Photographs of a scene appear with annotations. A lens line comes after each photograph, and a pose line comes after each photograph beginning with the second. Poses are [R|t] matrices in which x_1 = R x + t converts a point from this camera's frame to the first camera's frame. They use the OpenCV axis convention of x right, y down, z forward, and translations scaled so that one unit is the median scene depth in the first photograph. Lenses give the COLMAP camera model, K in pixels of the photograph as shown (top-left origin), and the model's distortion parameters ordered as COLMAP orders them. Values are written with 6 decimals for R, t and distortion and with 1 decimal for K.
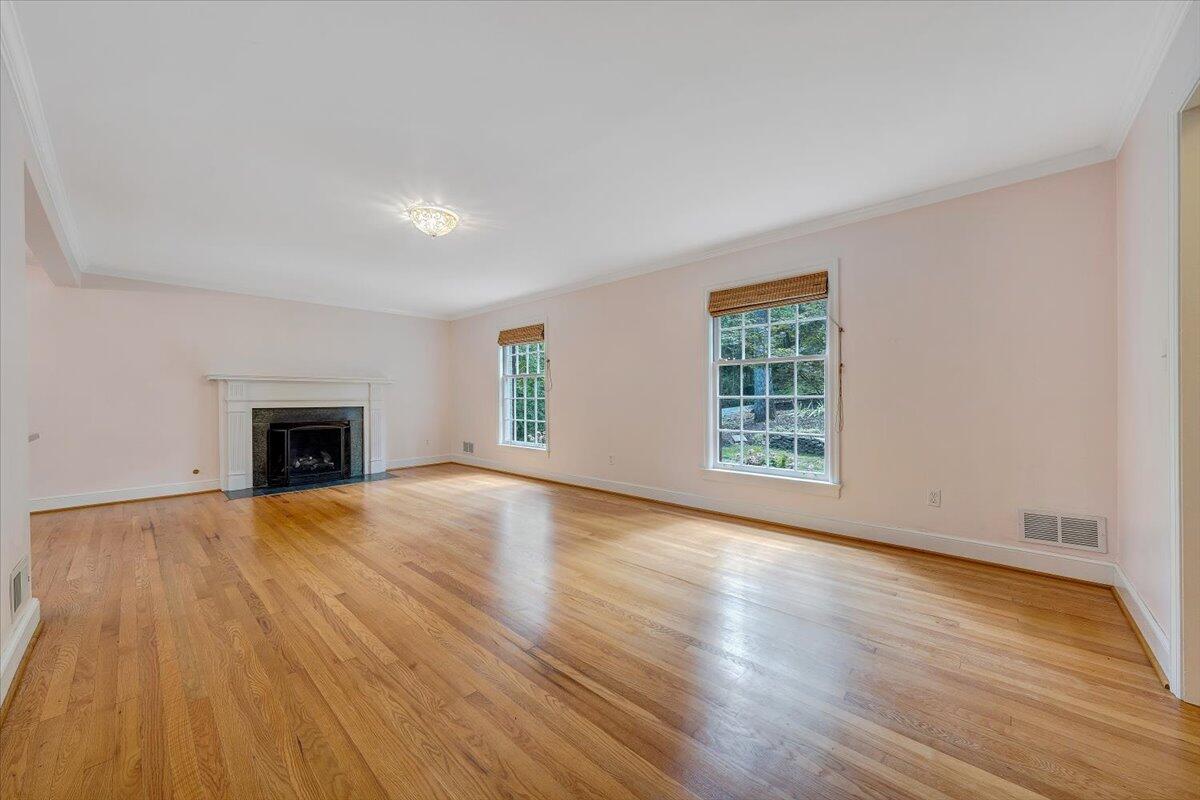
lens RADIAL K [[435.8, 0, 592.2], [0, 435.8, 398.1], [0, 0, 1]] dist [0.002423, -0.000257]
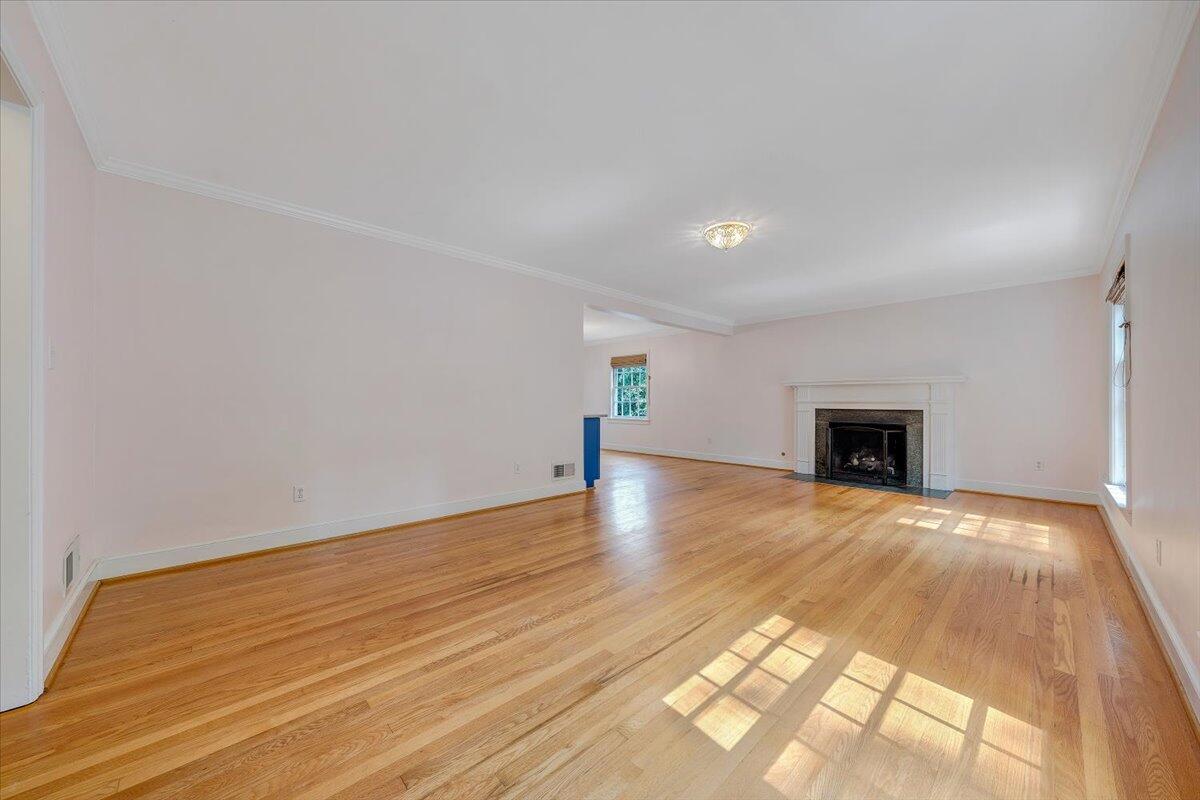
lens RADIAL K [[435.8, 0, 598.2], [0, 435.8, 397.6], [0, 0, 1]] dist [0.002423, -0.000257]
pose [[-0.063673, -0.005548, -0.997955, 0.469404], [-0.002000, 0.999983, -0.005431, 0.000631], [0.997969, 0.001650, -0.063683, 0.485220]]
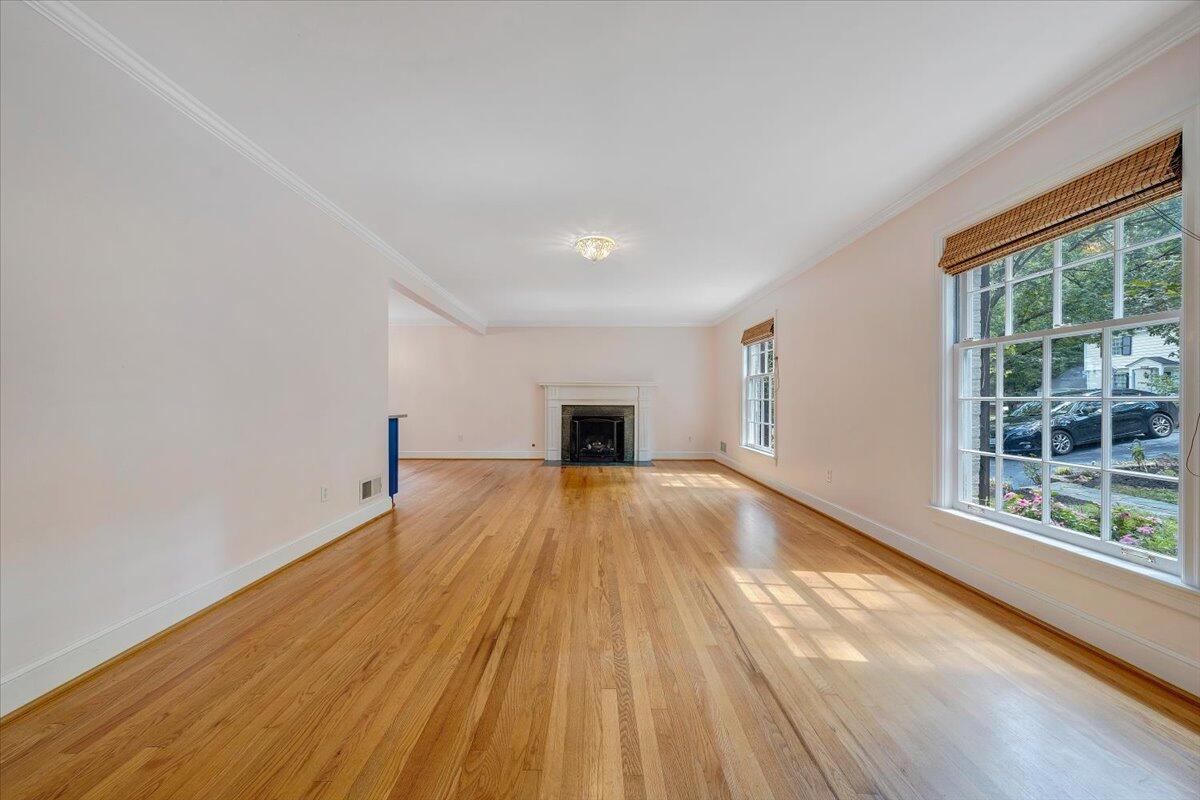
lens RADIAL K [[409.5, 0, 595.9], [0, 409.5, 399.8], [0, 0, 1]] dist [0.000940, -0.000080]
pose [[0.684769, 0.007037, -0.728727, 0.288316], [-0.006895, 0.999971, 0.003178, 0.001005], [0.728728, 0.002849, 0.684797, 0.158535]]
